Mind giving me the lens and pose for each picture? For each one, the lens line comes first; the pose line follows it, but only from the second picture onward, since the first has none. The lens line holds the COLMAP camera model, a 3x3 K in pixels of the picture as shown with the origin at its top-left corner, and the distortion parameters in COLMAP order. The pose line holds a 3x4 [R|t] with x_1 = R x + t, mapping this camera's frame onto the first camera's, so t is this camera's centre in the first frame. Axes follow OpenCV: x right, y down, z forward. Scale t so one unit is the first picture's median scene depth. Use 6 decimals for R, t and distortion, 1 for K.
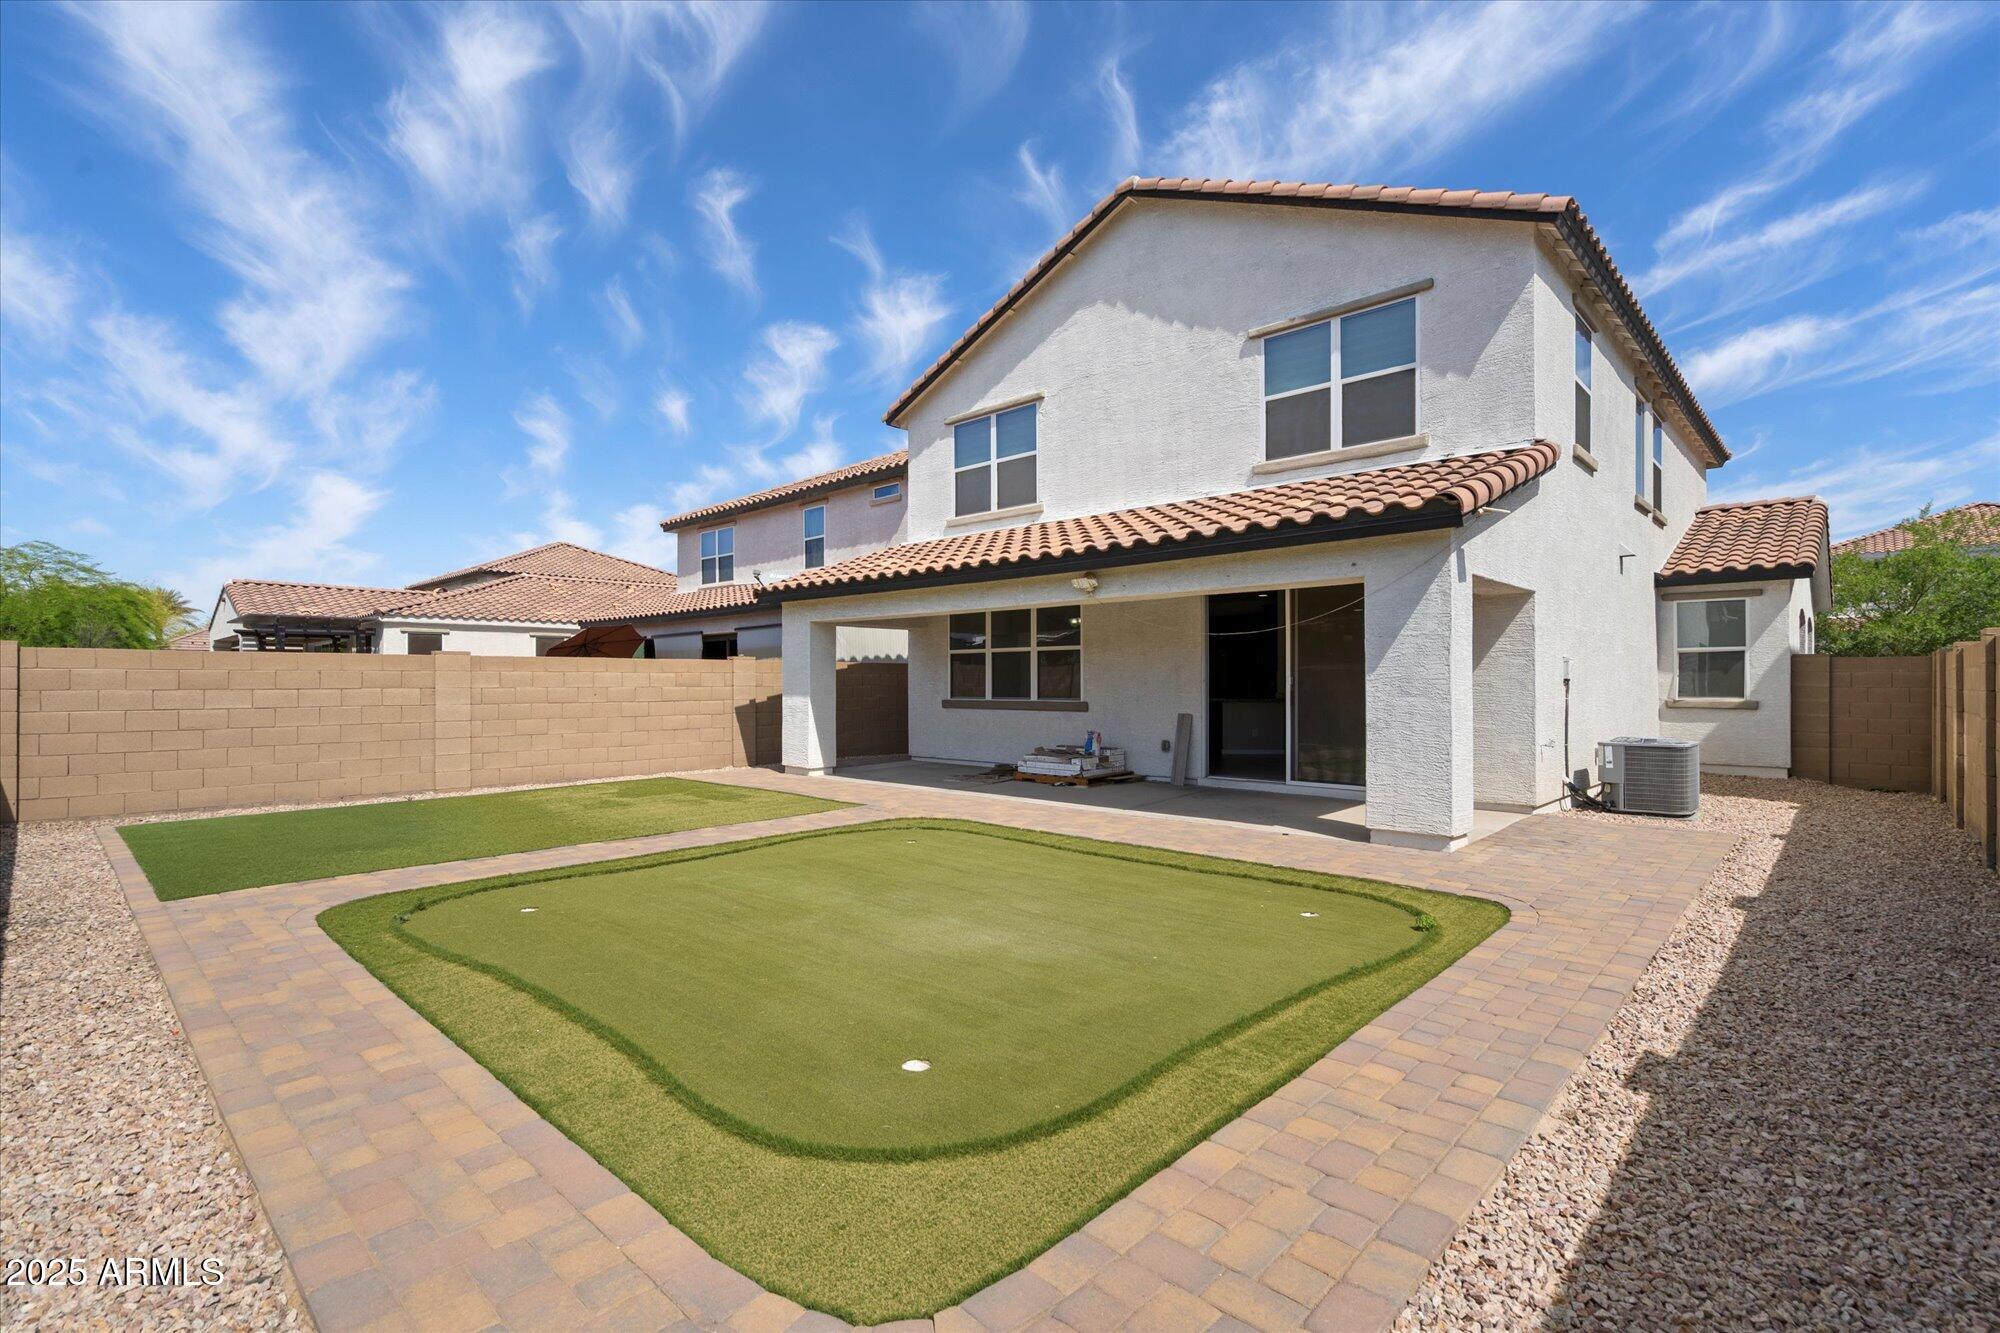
lens RADIAL K [[928.9, 0, 999.1], [0, 928.9, 680.5], [0, 0, 1]] dist [0.000480, 0.000066]
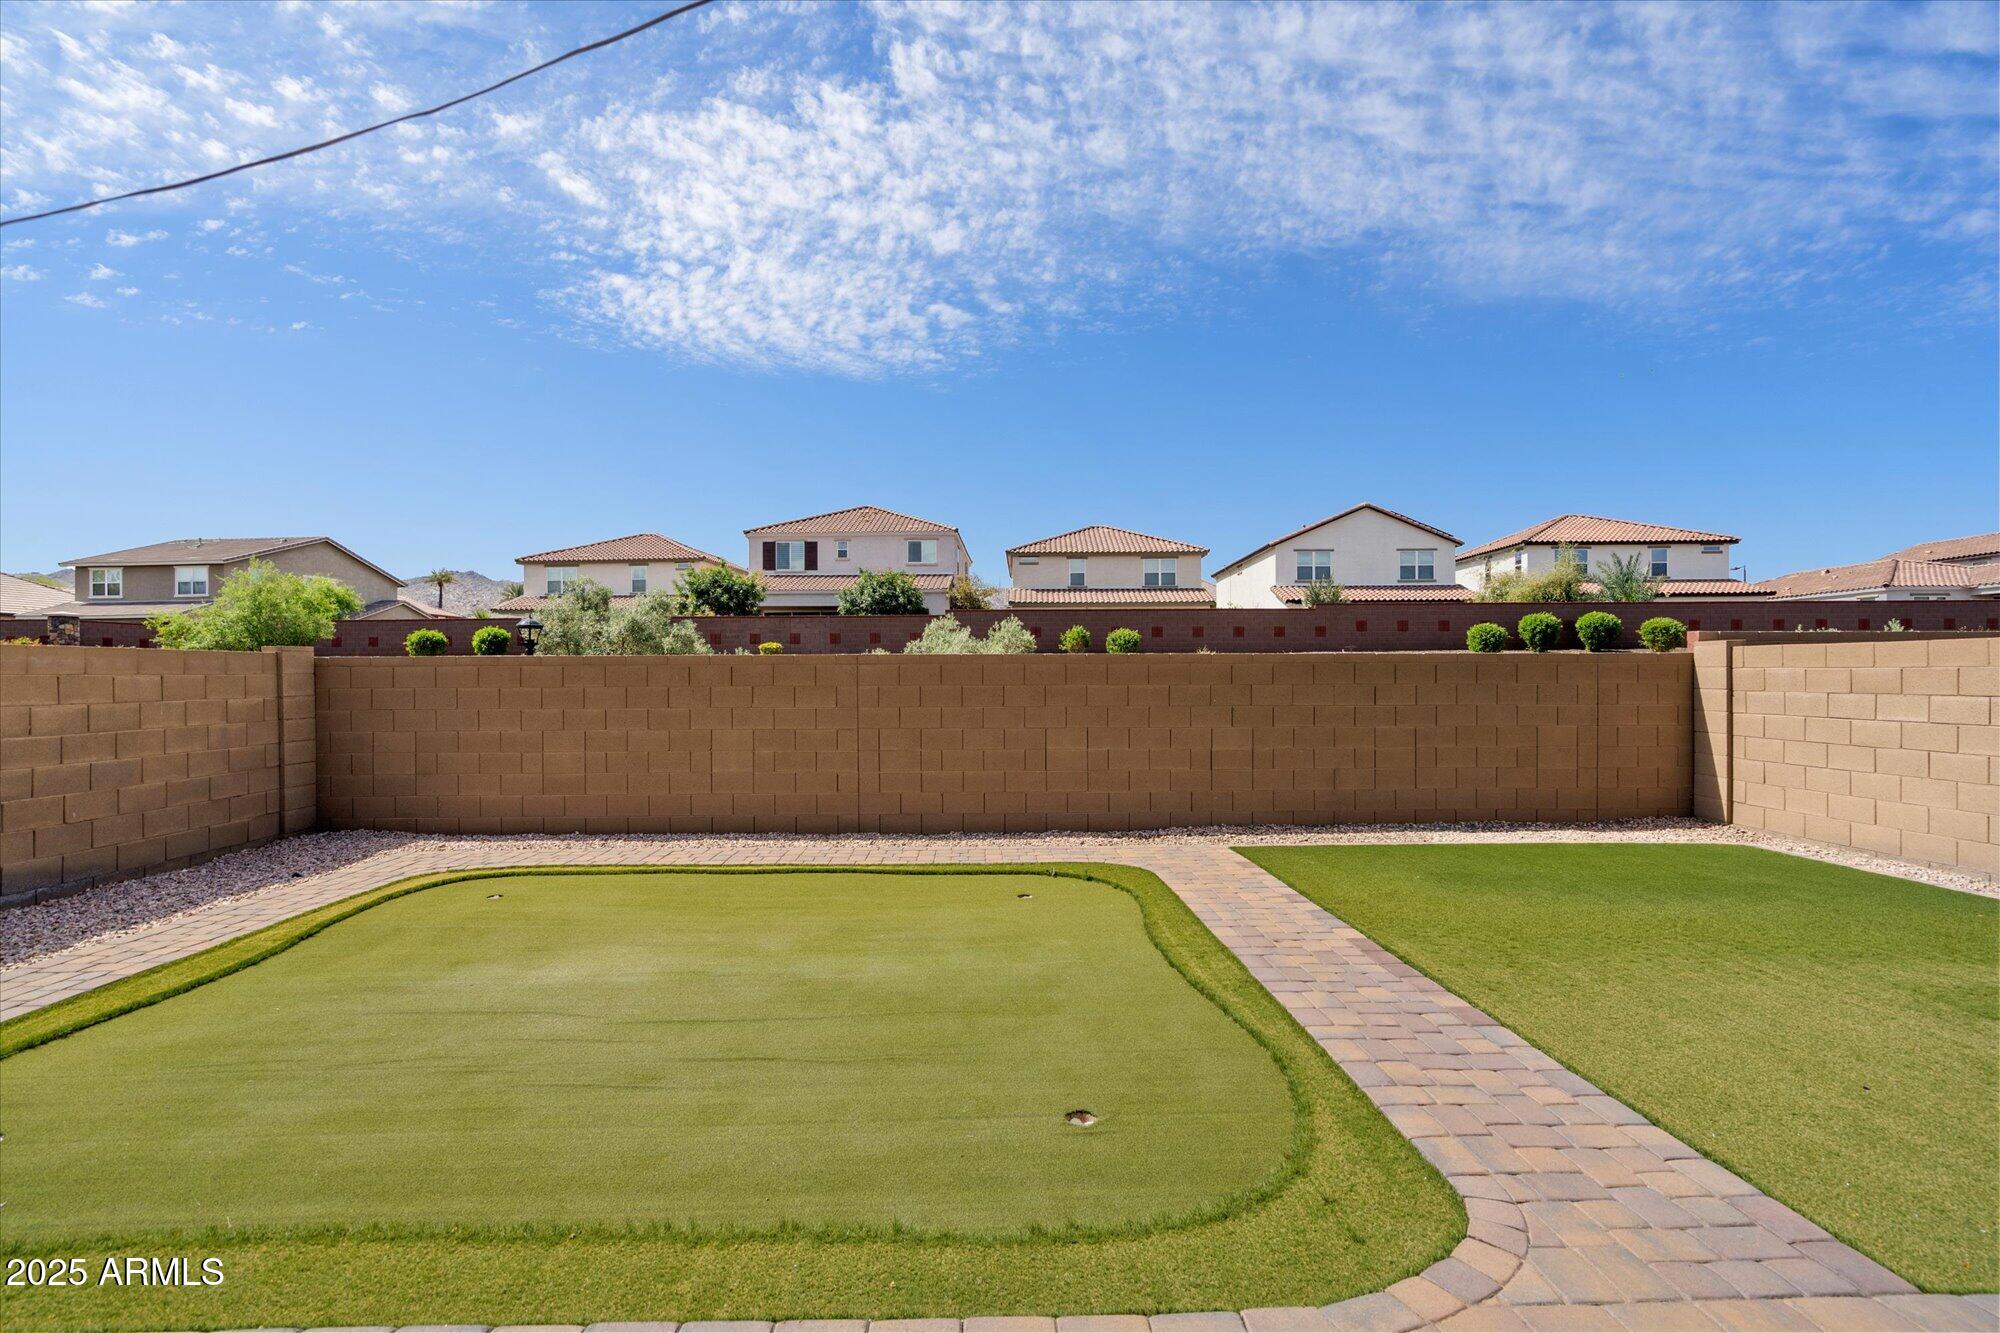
lens RADIAL K [[928.9, 0, 999.1], [0, 928.9, 680.5], [0, 0, 1]] dist [0.000480, 0.000066]
pose [[-0.710371, 0.008695, -0.703774, 0.291891], [0.002063, 0.999945, 0.010272, -0.017816], [0.703825, 0.005846, -0.710350, 1.797759]]
